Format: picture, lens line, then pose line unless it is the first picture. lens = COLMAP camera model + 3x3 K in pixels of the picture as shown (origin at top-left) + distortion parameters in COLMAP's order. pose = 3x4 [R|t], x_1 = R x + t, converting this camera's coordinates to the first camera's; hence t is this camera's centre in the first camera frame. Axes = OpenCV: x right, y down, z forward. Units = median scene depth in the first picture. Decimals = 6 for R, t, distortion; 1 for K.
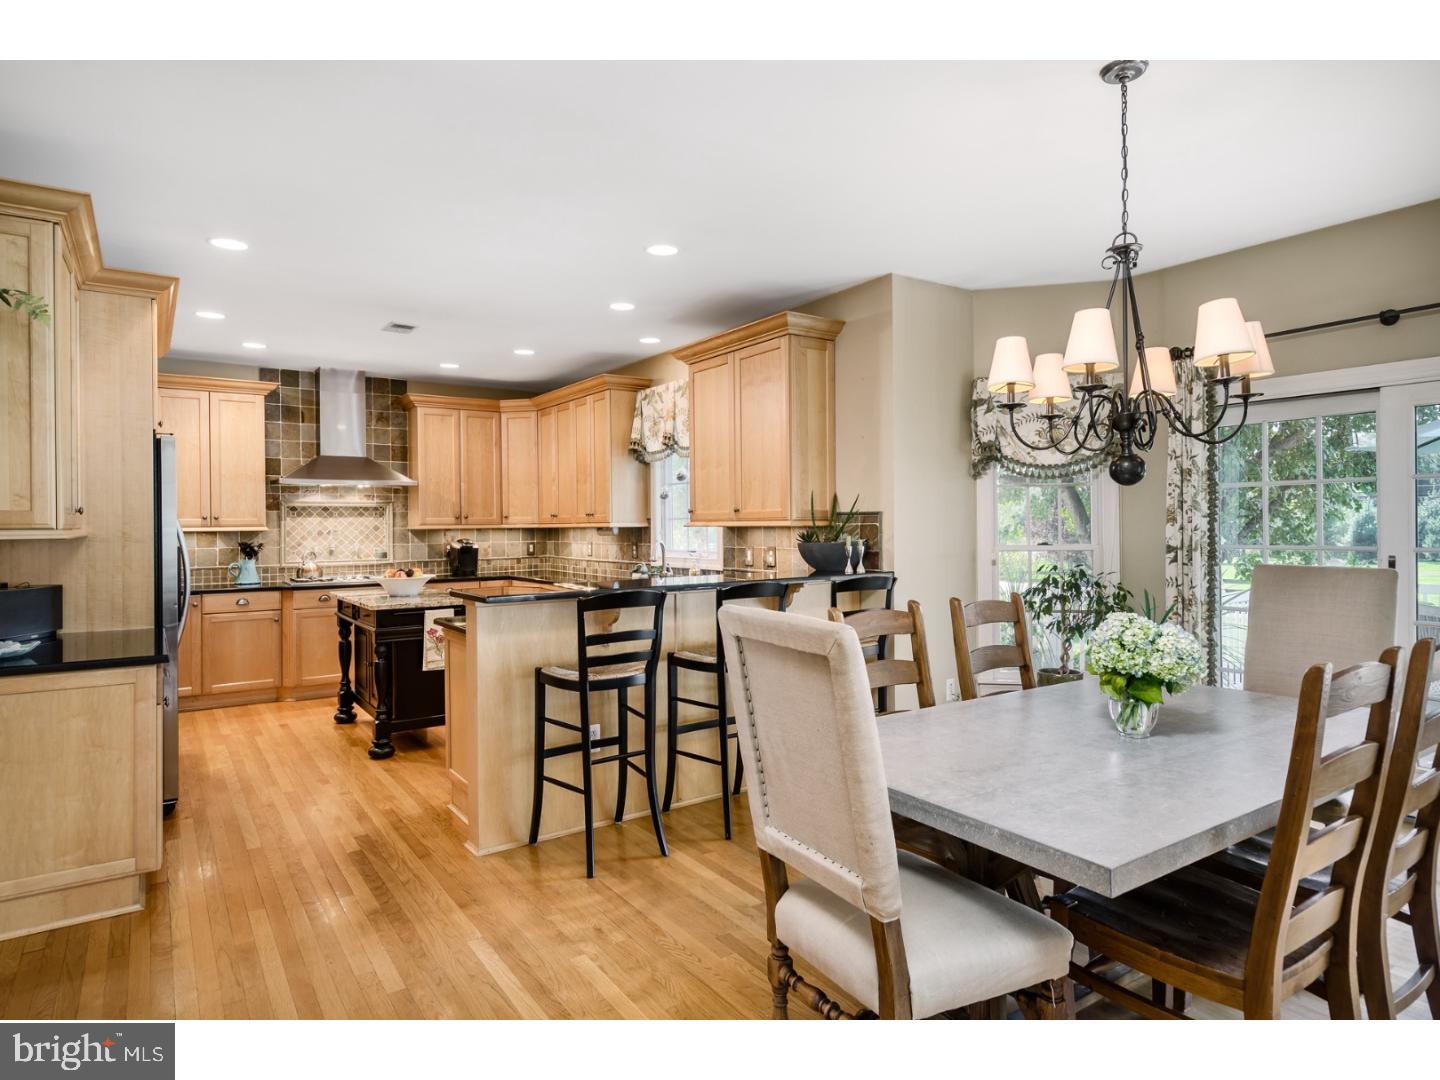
lens RADIAL K [[828.6, 0, 720.0], [0, 828.6, 540.0], [0, 0, 1]] dist [0.000921, 0.000306]
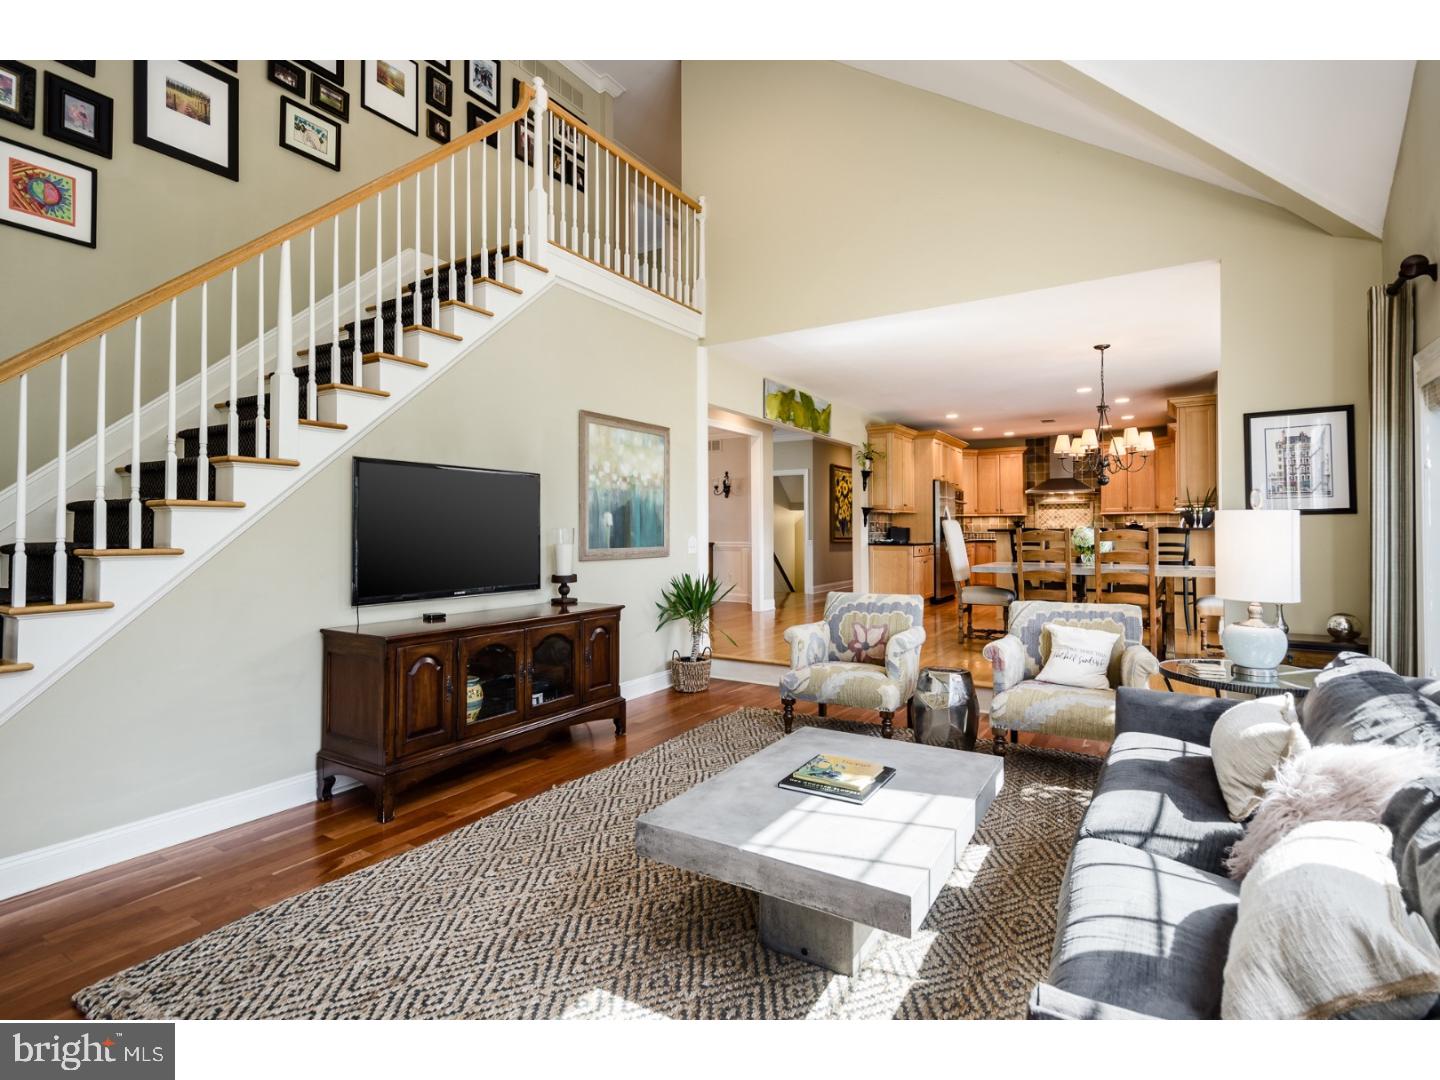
lens RADIAL K [[695.8, 0, 720.0], [0, 695.8, 540.0], [0, 0, 1]] dist [0.001745, -0.000160]
pose [[0.404584, 0.017001, -0.914343, 0.743234], [-0.017106, 0.999793, 0.011020, 0.043267], [0.914341, 0.011182, 0.404791, -0.427047]]
